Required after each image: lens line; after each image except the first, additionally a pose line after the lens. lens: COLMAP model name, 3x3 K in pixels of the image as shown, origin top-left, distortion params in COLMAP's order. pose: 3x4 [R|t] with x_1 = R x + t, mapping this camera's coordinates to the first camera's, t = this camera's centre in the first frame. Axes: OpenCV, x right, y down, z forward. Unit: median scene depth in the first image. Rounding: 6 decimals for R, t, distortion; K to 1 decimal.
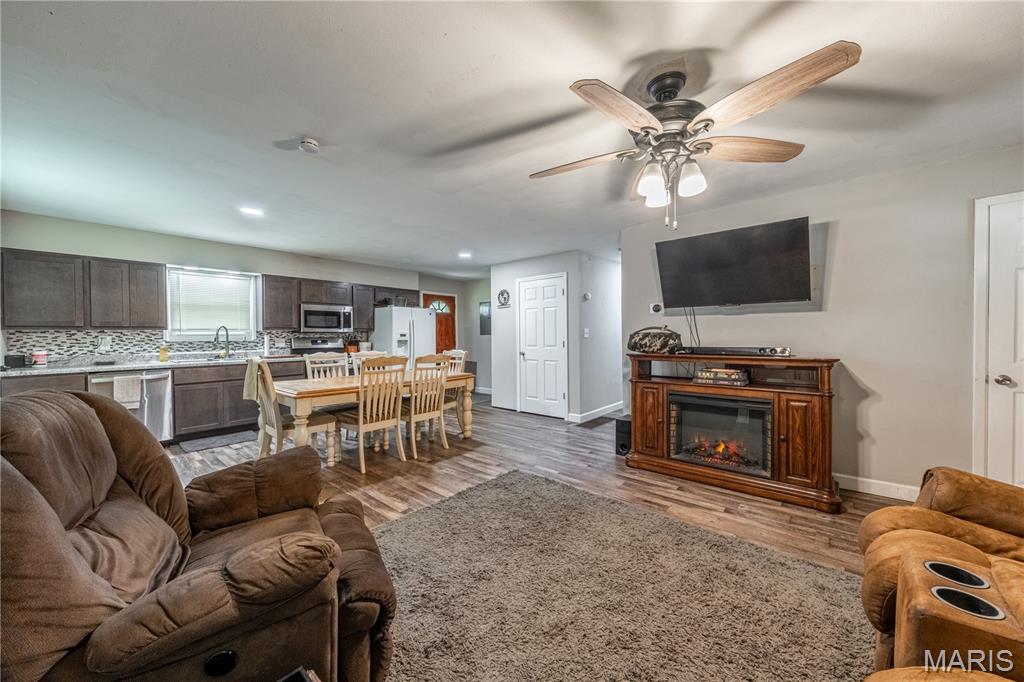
lens RADIAL K [[383.8, 0, 514.6], [0, 383.8, 339.6], [0, 0, 1]] dist [0.012257, -0.002329]
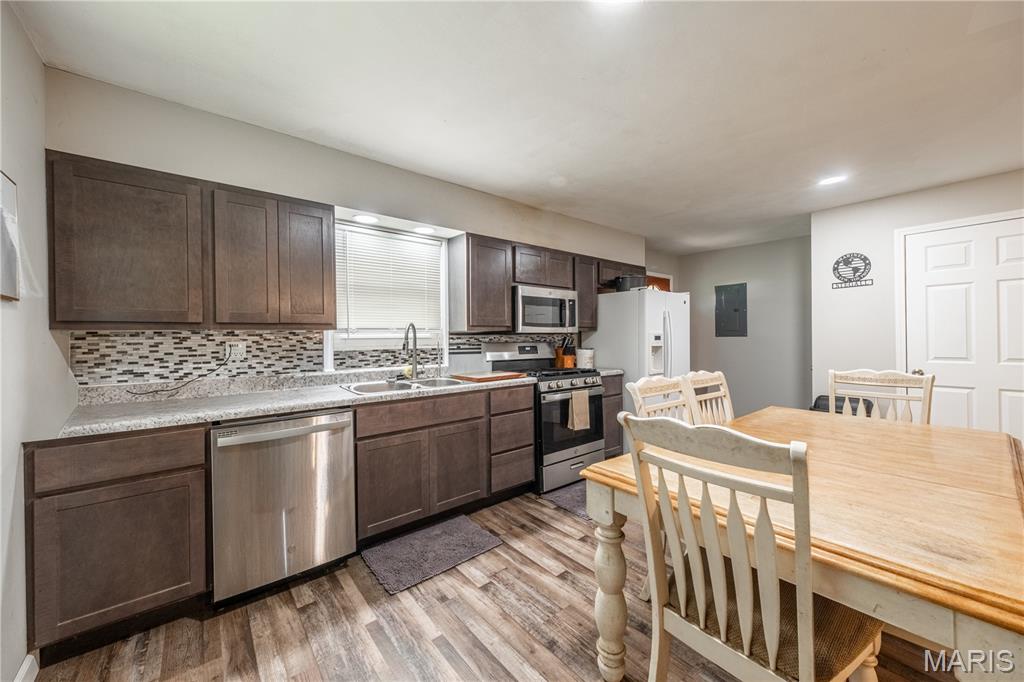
lens RADIAL K [[383.8, 0, 511.7], [0, 383.8, 339.5], [0, 0, 1]] dist [0.012257, -0.002329]
pose [[0.986481, -0.002190, -0.163862, -0.644015], [0.001476, 0.999989, -0.004477, -0.009910], [0.163870, 0.004175, 0.986473, 0.581765]]
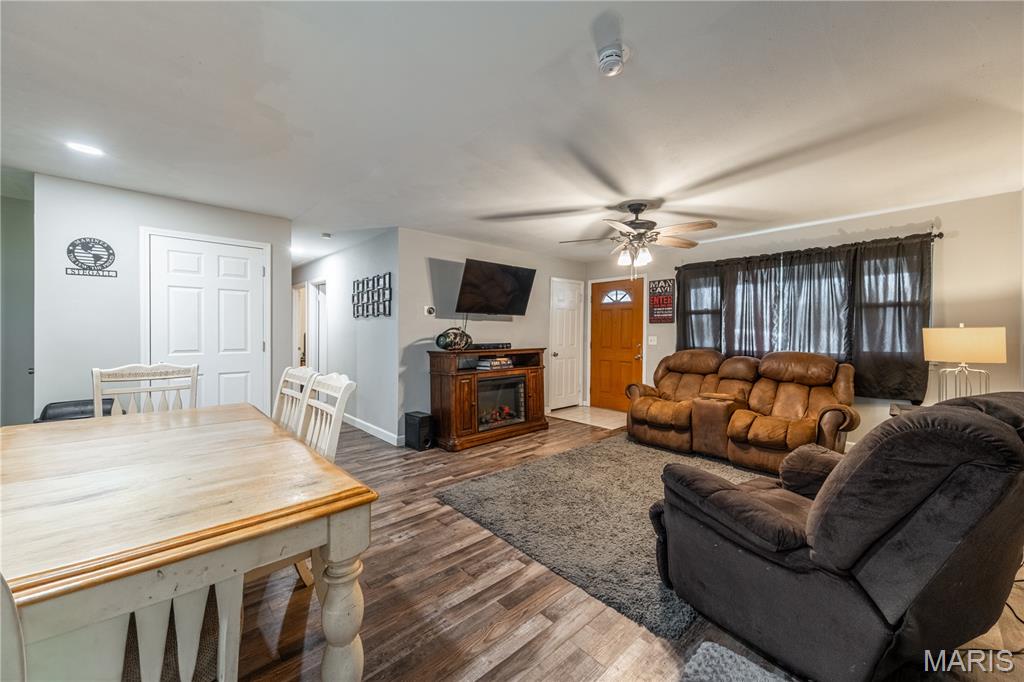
lens RADIAL K [[383.8, 0, 515.2], [0, 383.8, 332.3], [0, 0, 1]] dist [0.012257, -0.002329]
pose [[0.097181, 0.009844, 0.995218, -0.722309], [0.004309, 0.999938, -0.010311, -0.005636], [-0.995257, 0.005291, 0.097132, 0.643063]]
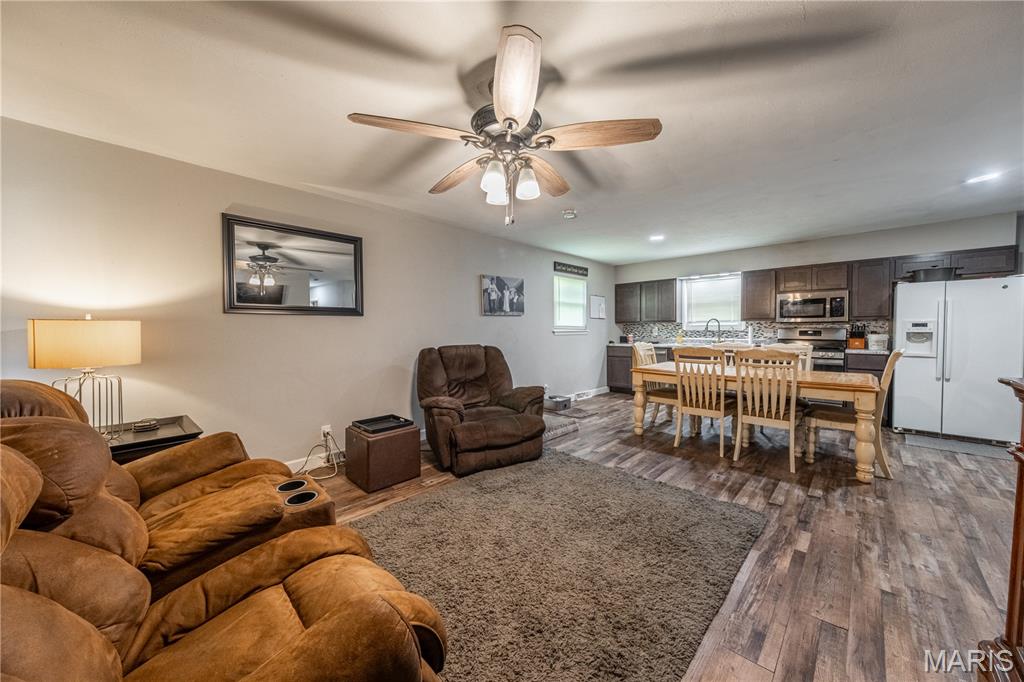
lens RADIAL K [[364.1, 0, 503.5], [0, 364.1, 338.1], [0, 0, 1]] dist [-0.002669, 0.000326]
pose [[-0.067417, 0.034720, -0.997121, 0.618913], [-0.003655, 0.999379, 0.035045, -0.012863], [0.997718, 0.006007, -0.067249, 0.480789]]
